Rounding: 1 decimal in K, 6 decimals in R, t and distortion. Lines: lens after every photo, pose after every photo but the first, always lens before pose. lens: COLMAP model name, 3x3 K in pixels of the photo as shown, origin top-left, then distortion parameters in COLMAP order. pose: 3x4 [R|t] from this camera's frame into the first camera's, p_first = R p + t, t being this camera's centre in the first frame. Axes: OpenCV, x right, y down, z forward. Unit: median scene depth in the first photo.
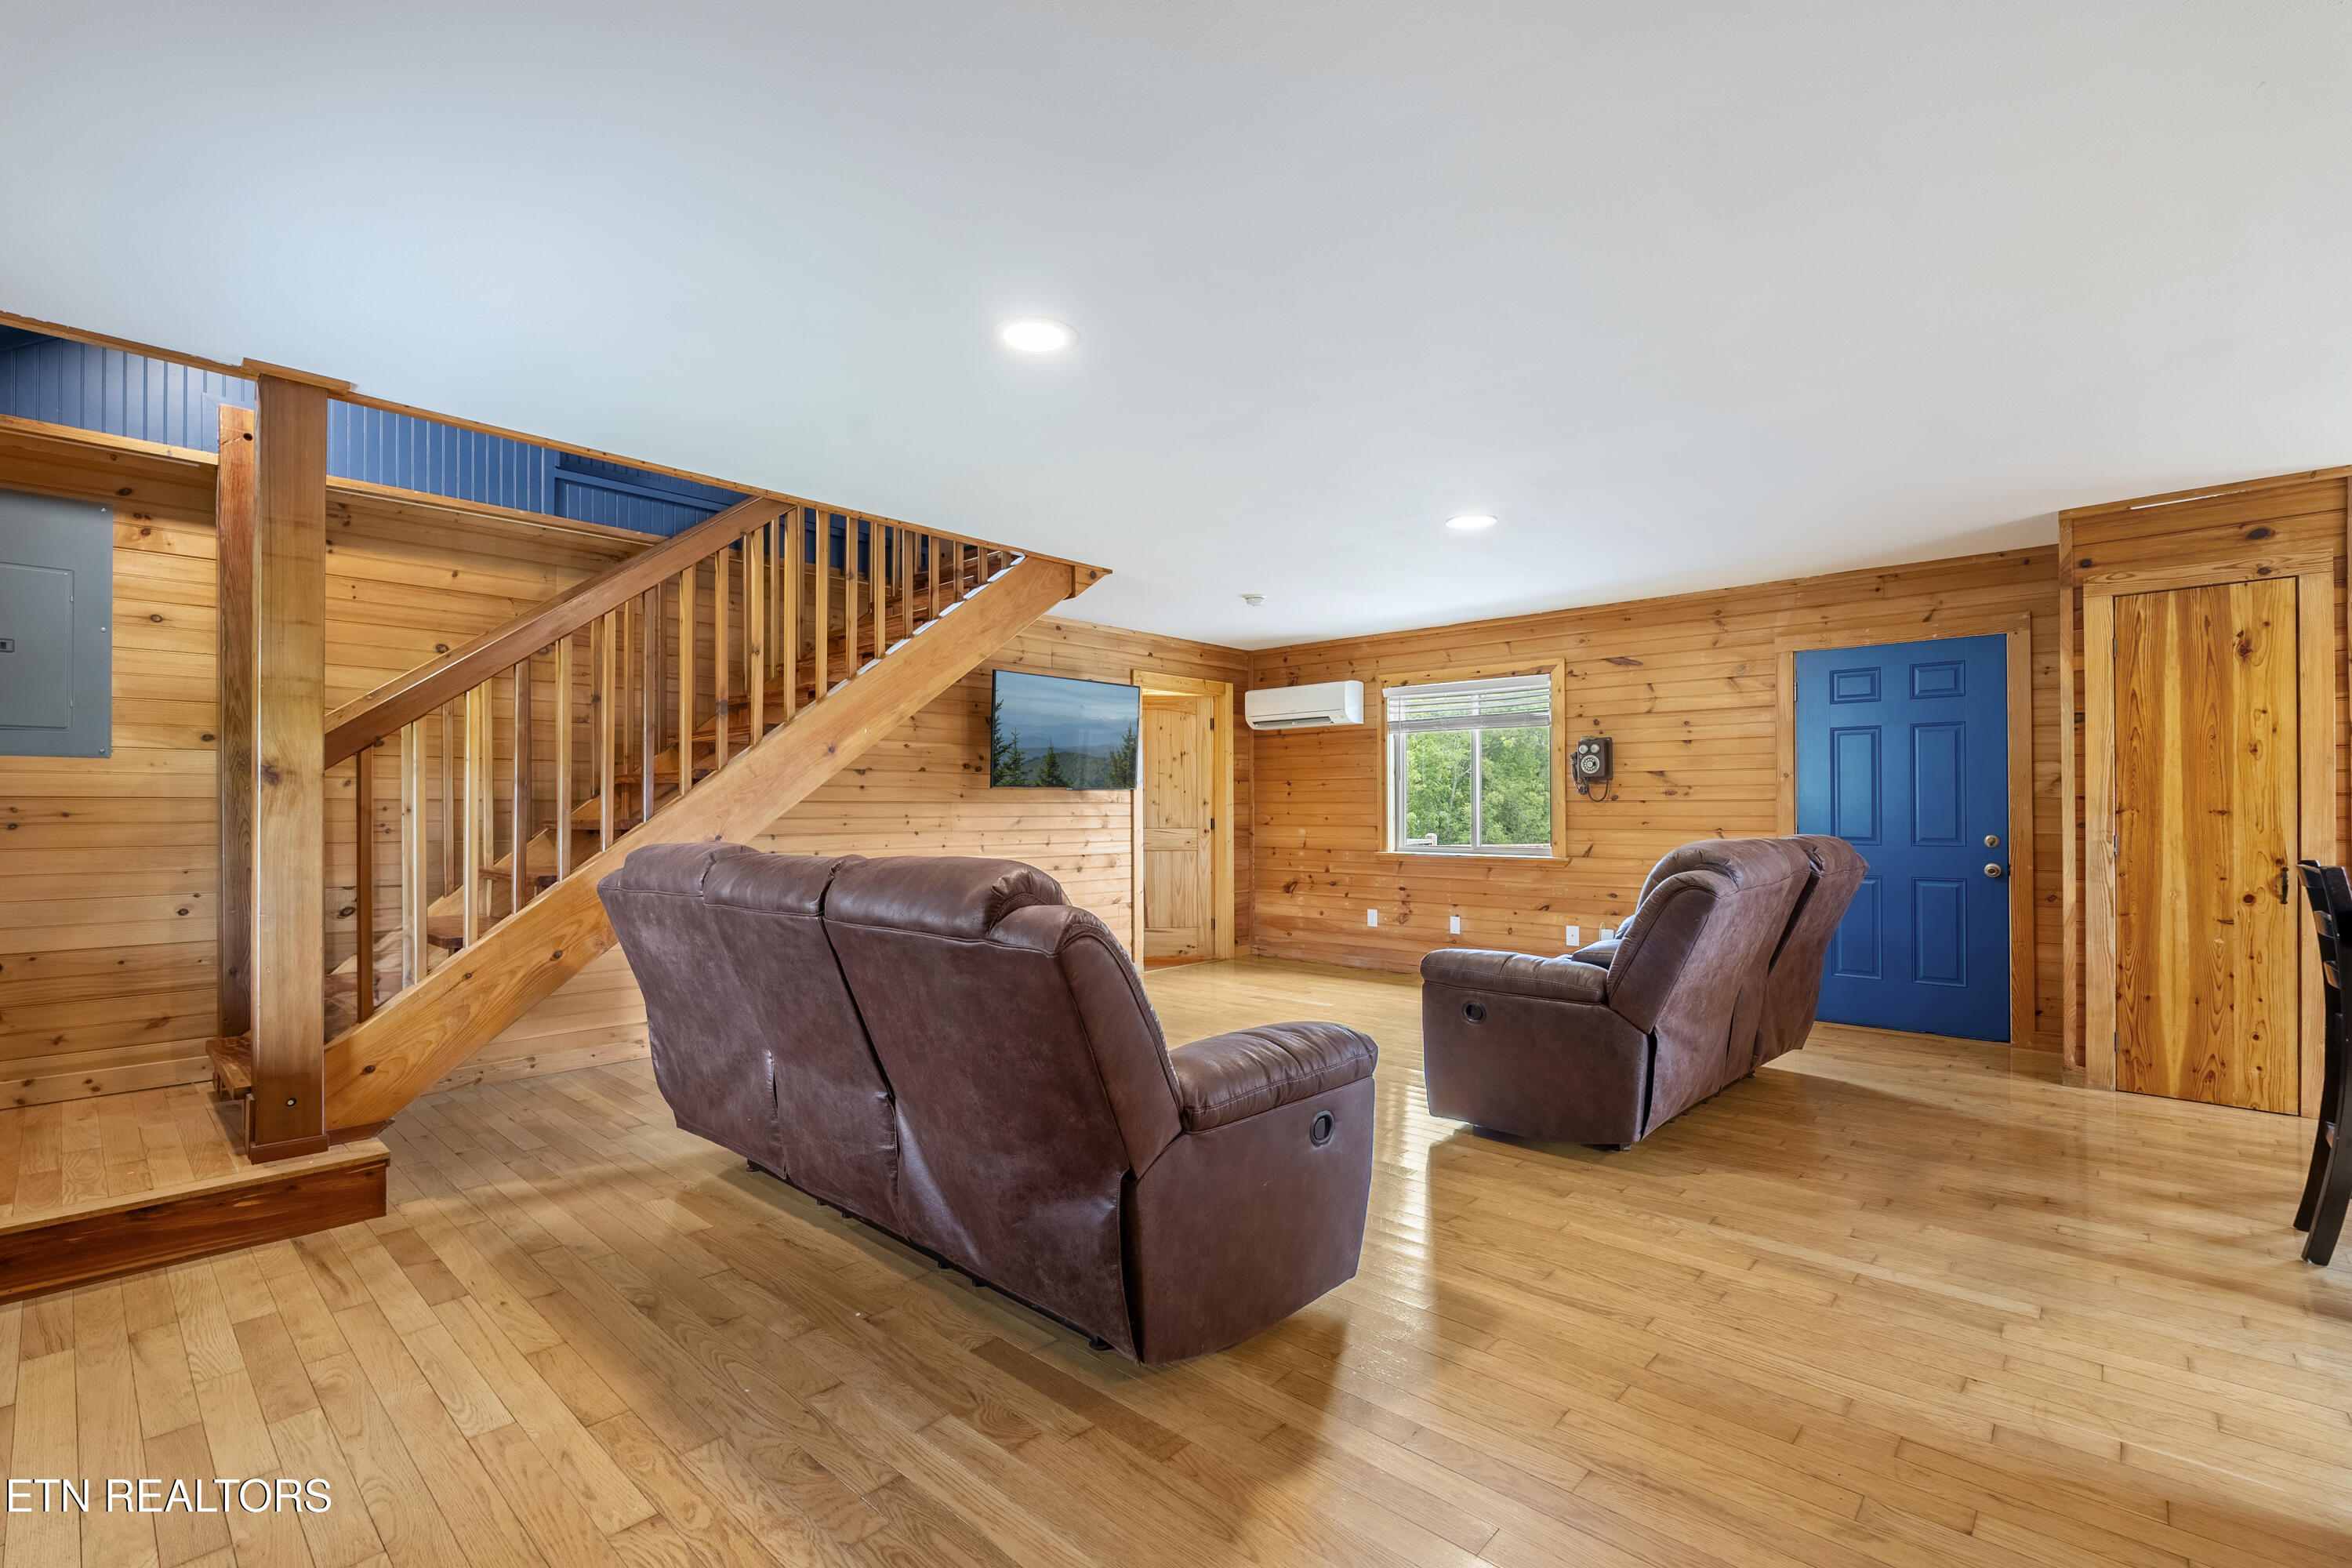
lens RADIAL K [[1044.1, 0, 1164.4], [0, 1044.1, 800.1], [0, 0, 1]] dist [-0.000887, -0.000154]
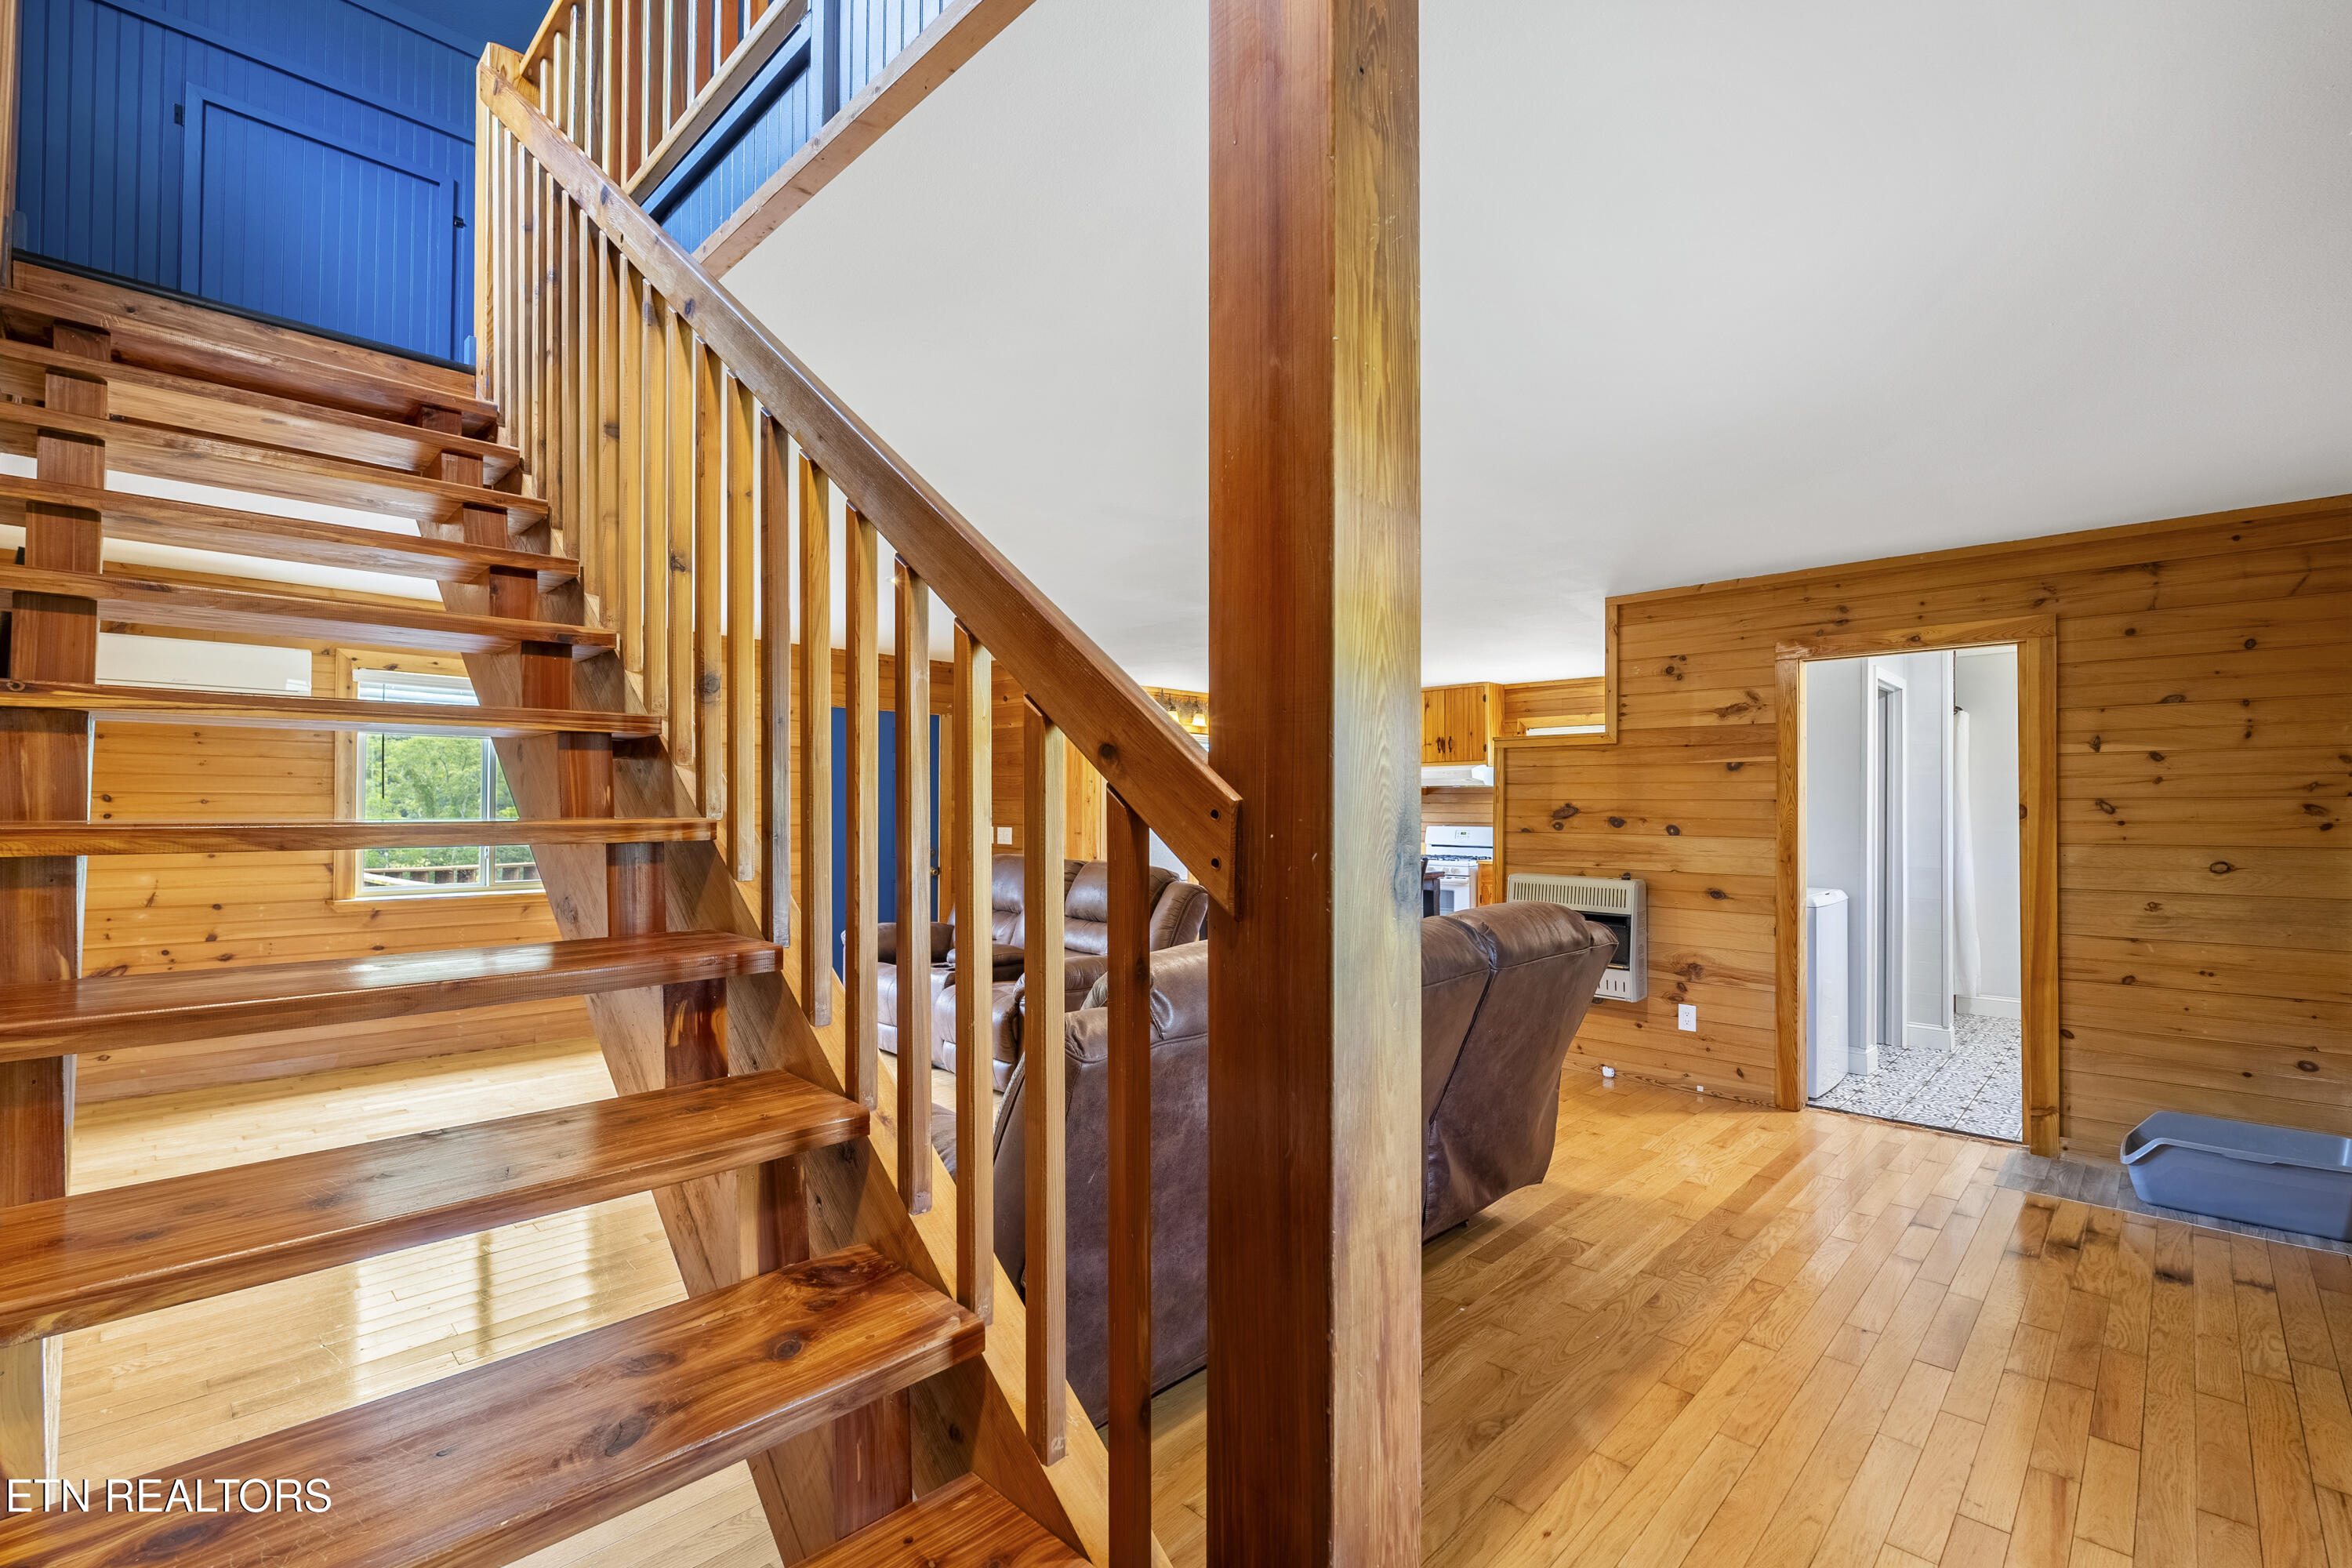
lens RADIAL K [[1044.1, 0, 1166.5], [0, 1044.1, 791.8], [0, 0, 1]] dist [-0.000887, -0.000154]
pose [[0.028210, 0.014662, 0.999494, -0.508960], [-0.013151, 0.999811, -0.014295, -0.021523], [-0.999516, -0.012741, 0.028397, 0.450242]]
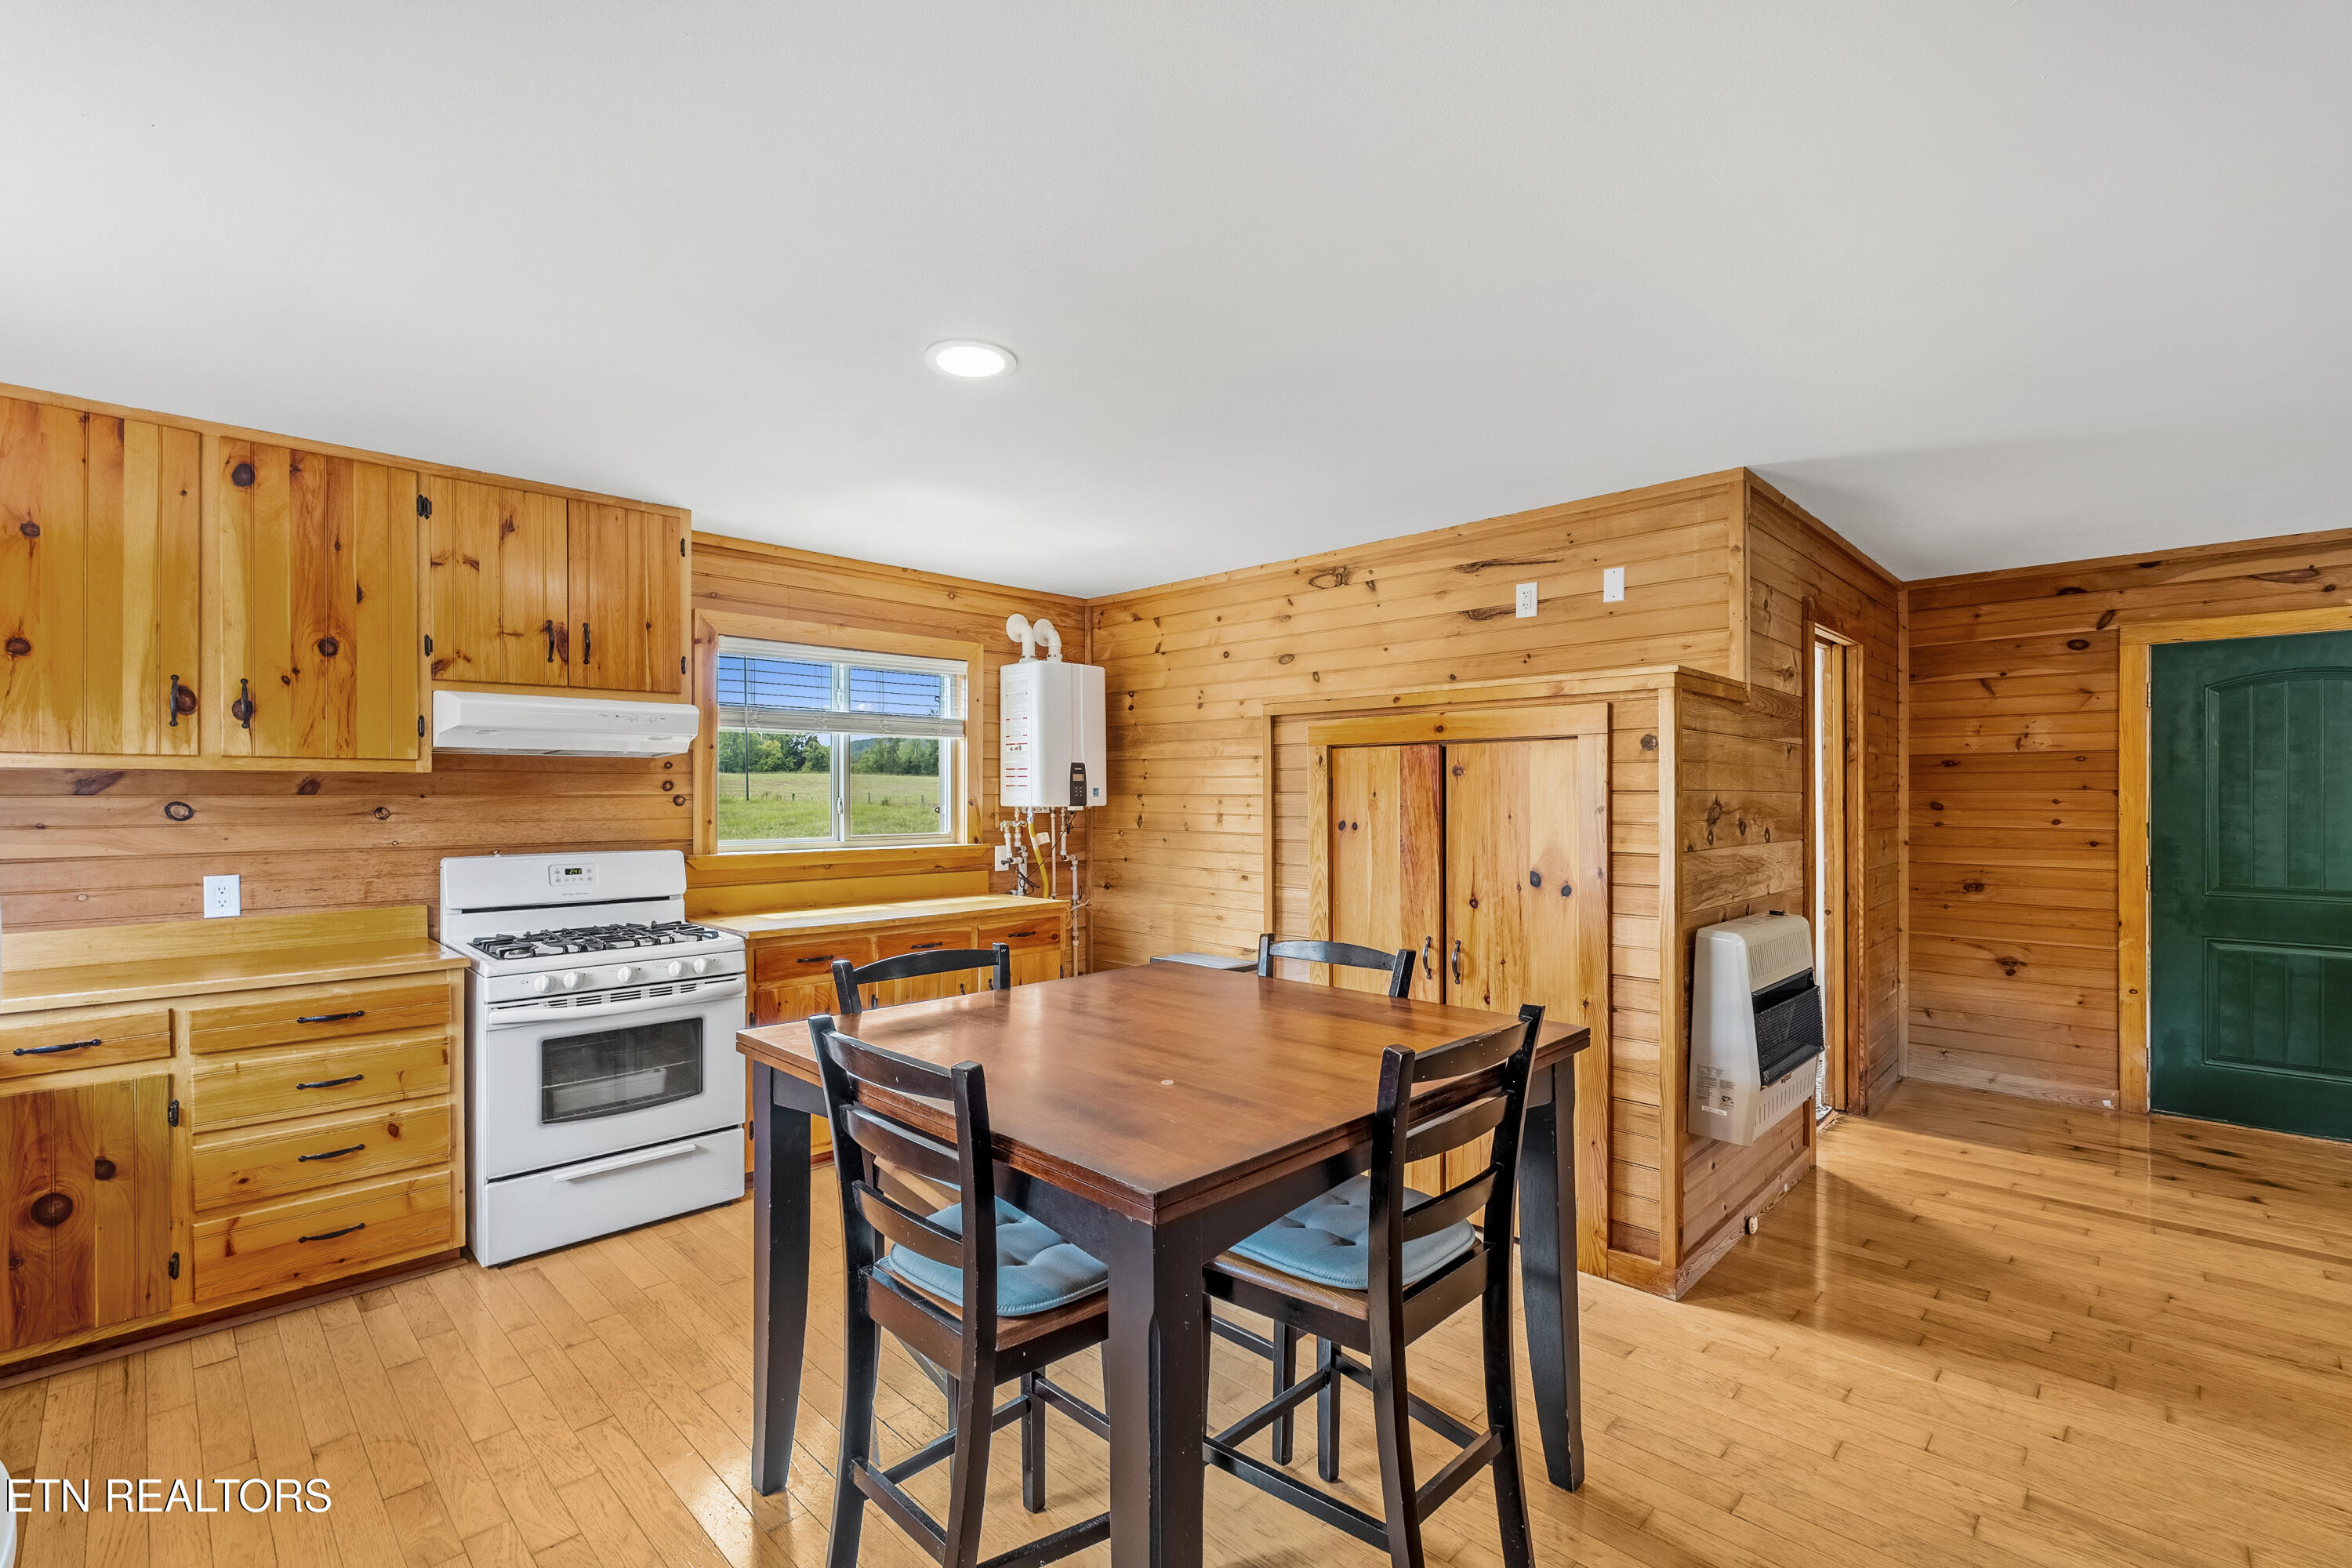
lens RADIAL K [[1044.1, 0, 1176.0], [0, 1044.1, 787.9], [0, 0, 1]] dist [-0.000887, -0.000154]
pose [[-0.999669, 0.006544, 0.024889, 0.491922], [0.006142, 0.999850, -0.016209, -0.024719], [-0.024992, -0.016050, -0.999559, 0.627689]]
